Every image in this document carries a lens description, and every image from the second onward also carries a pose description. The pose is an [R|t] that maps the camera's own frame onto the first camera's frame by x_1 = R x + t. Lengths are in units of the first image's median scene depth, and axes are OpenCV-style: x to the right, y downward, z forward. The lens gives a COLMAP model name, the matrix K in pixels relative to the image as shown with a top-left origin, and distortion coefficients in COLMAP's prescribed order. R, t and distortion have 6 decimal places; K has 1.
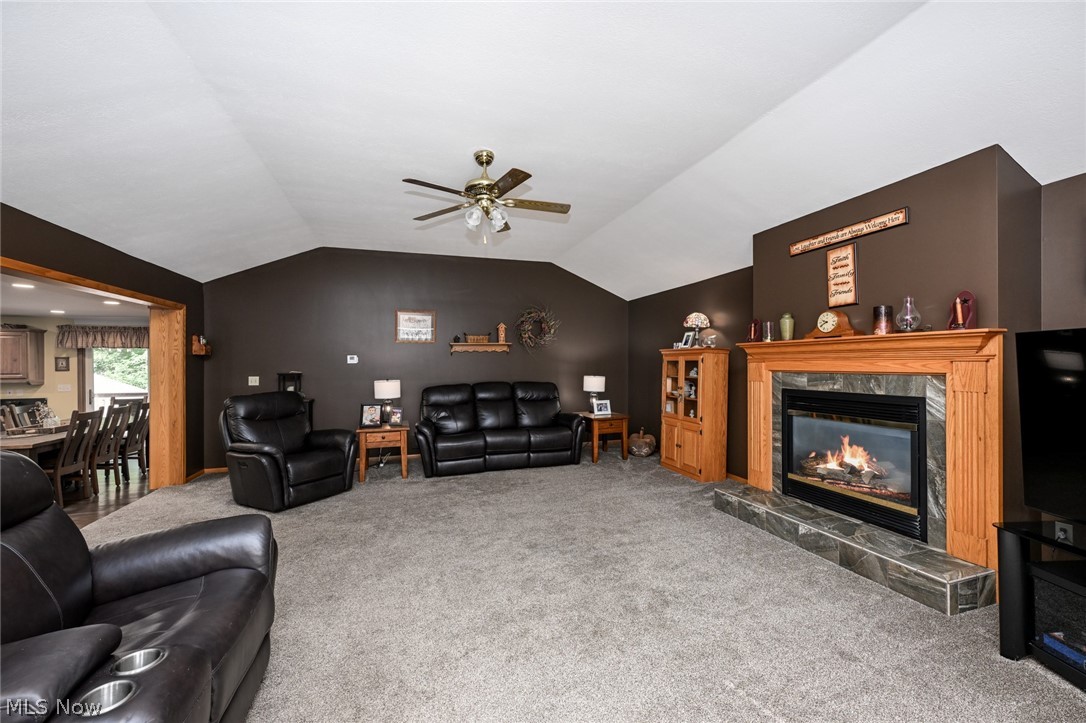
lens RADIAL K [[444.1, 0, 544.2], [0, 444.1, 363.8], [0, 0, 1]] dist [-0.001038, -0.000156]
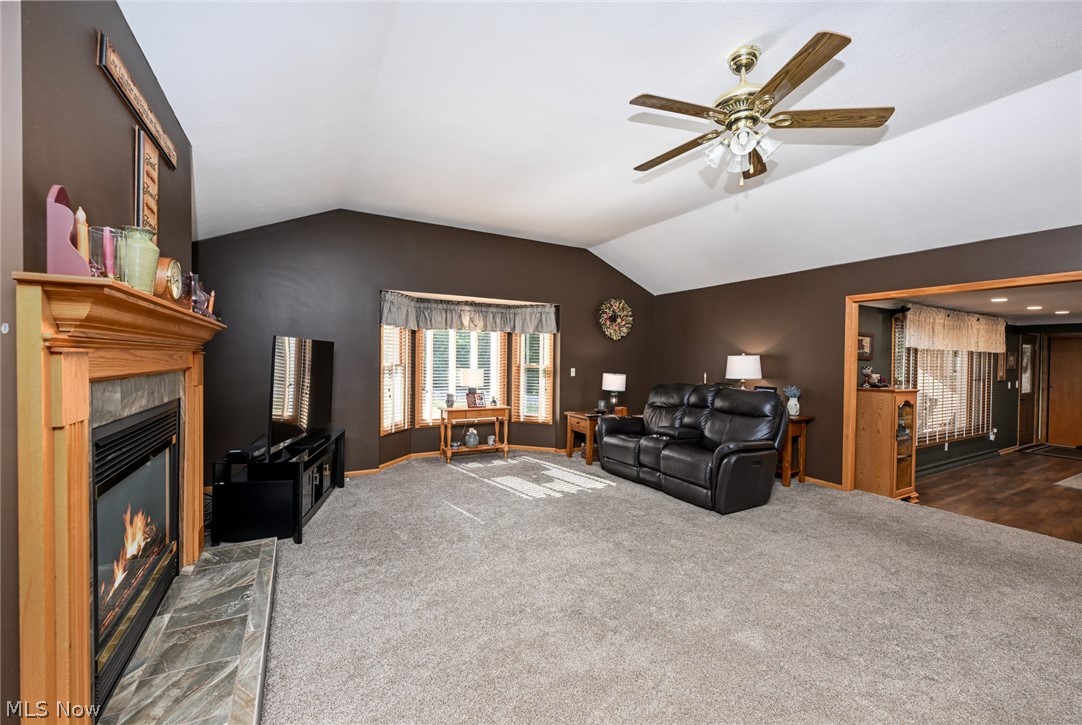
lens RADIAL K [[428.7, 0, 540.5], [0, 428.7, 363.6], [0, 0, 1]] dist [-0.001284, -0.000019]
pose [[-0.981207, -0.001066, -0.192954, 0.357581], [-0.004479, 0.999841, 0.017249, -0.004674], [0.192905, 0.017789, -0.981056, 1.906959]]
